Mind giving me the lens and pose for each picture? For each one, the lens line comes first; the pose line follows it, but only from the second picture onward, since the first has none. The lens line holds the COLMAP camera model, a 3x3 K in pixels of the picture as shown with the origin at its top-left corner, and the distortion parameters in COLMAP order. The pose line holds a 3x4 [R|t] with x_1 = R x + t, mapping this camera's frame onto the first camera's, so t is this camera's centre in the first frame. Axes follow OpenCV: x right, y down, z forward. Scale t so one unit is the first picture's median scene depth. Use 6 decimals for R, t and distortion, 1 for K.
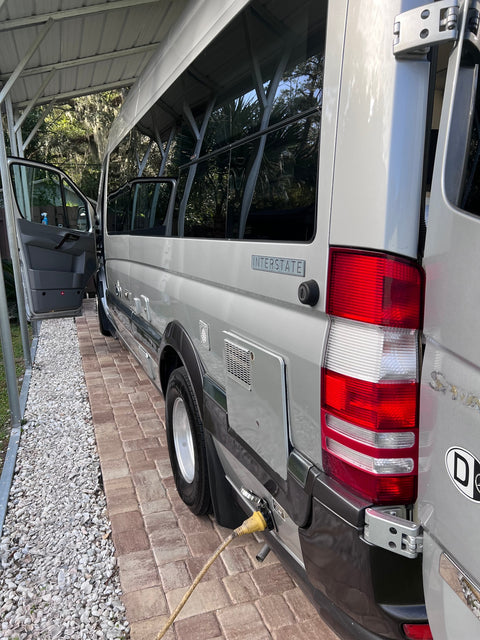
lens RADIAL K [[476.2, 0, 240.0], [0, 476.2, 320.0], [0, 0, 1]] dist [-0.034621, -0.002430]
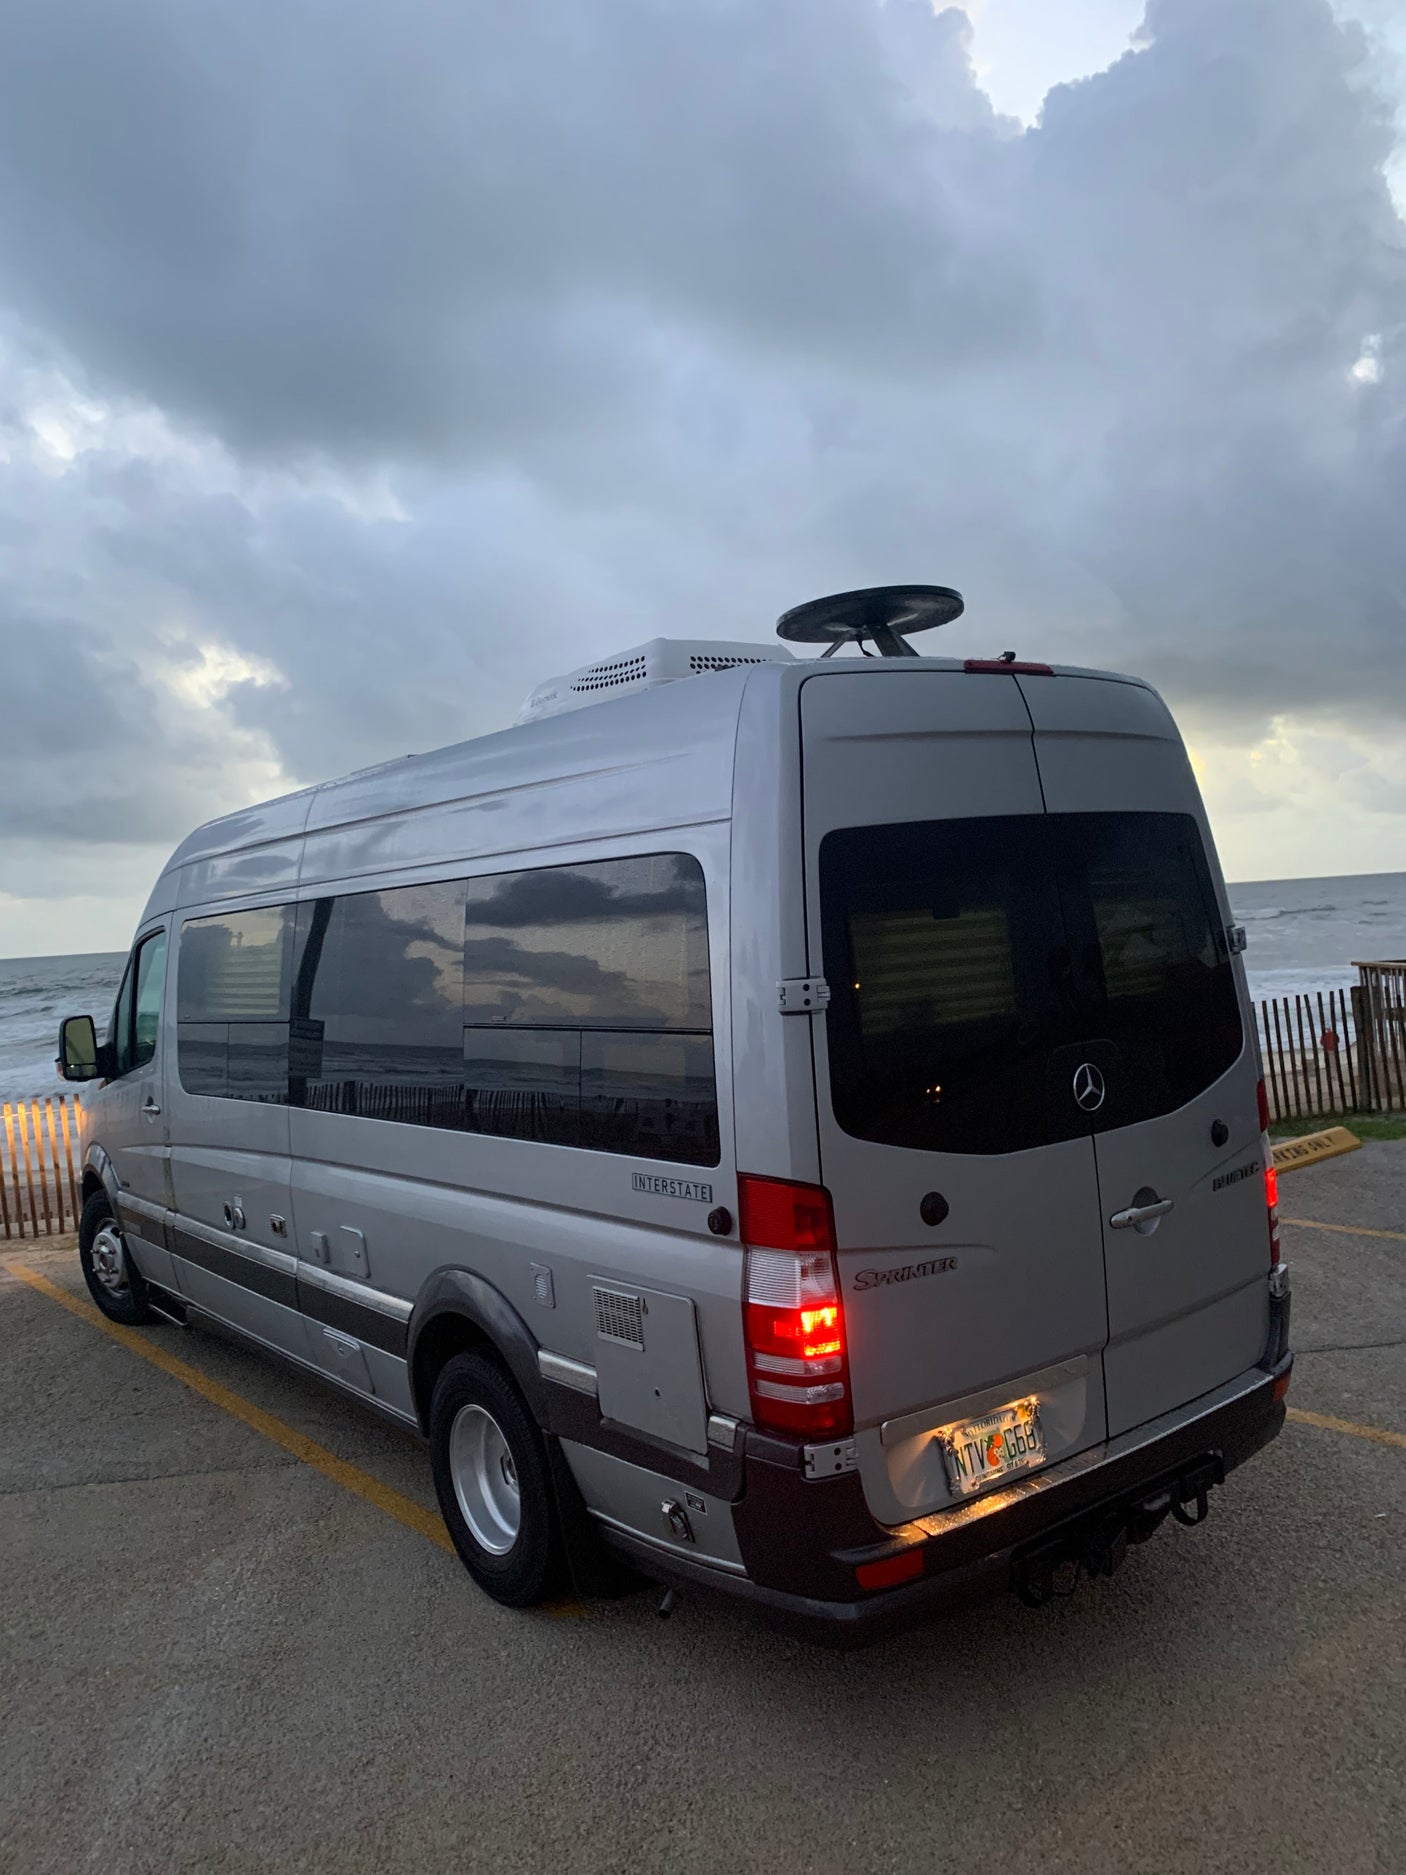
lens RADIAL K [[1449.1, 0, 703.0], [0, 1449.1, 937.5], [0, 0, 1]] dist [-0.006692, -0.002513]
pose [[0.973782, -0.055478, 0.220615, -0.483114], [0.099128, 0.976372, -0.192019, -0.058796], [-0.204750, 0.208854, 0.956273, -1.829950]]
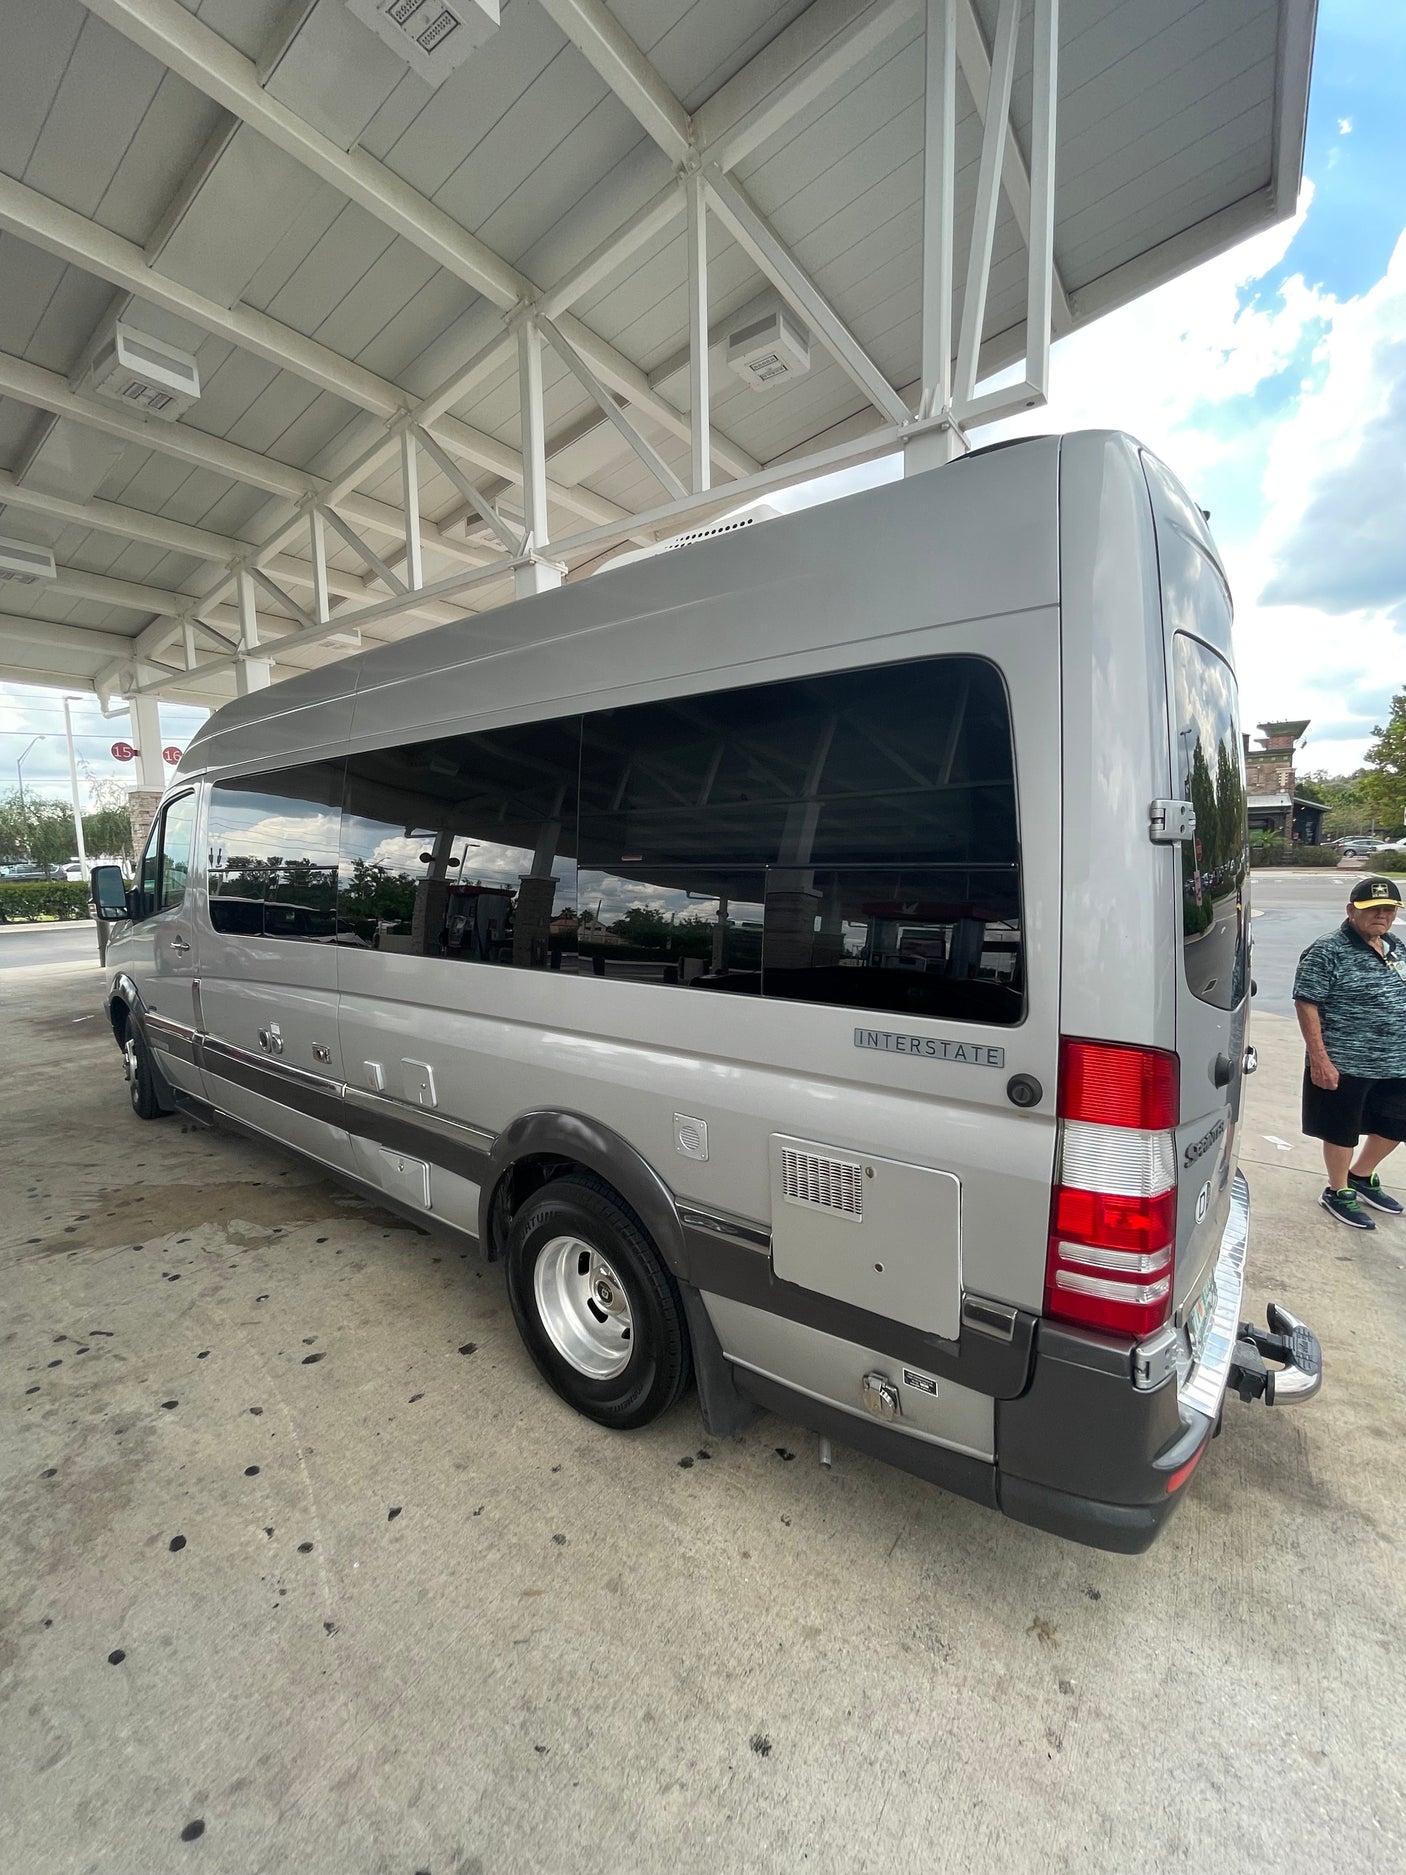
lens RADIAL K [[743.9, 0, 703.0], [0, 743.9, 937.5], [0, 0, 1]] dist [-0.012897, -0.000060]
pose [[0.875458, -0.039830, 0.481651, -0.913239], [0.090638, 0.992446, -0.082675, -0.258201], [-0.474720, 0.116034, 0.872455, 0.138658]]
